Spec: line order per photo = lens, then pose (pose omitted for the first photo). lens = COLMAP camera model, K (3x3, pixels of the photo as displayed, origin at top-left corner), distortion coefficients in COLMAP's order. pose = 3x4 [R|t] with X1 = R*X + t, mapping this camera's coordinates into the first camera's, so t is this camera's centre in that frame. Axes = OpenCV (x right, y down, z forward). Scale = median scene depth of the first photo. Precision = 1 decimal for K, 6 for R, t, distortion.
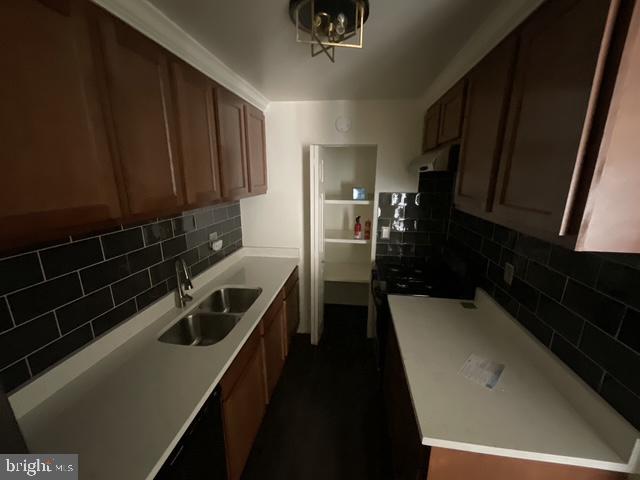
lens RADIAL K [[263.6, 0, 323.0], [0, 263.6, 239.3], [0, 0, 1]] dist [0.001606, 0.000453]
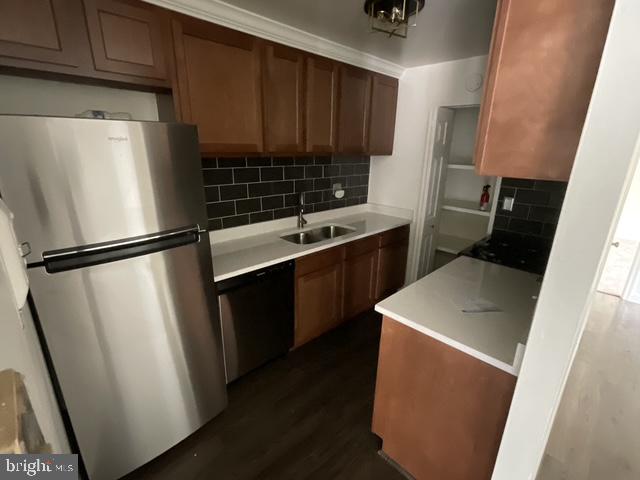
lens RADIAL K [[301.9, 0, 318.7], [0, 301.9, 241.3], [0, 0, 1]] dist [-0.000974, -0.000043]
pose [[0.785526, 0.192449, -0.588144, 0.425298], [-0.163021, 0.981197, 0.103331, 0.114377], [0.596971, 0.014710, 0.802128, -0.215913]]
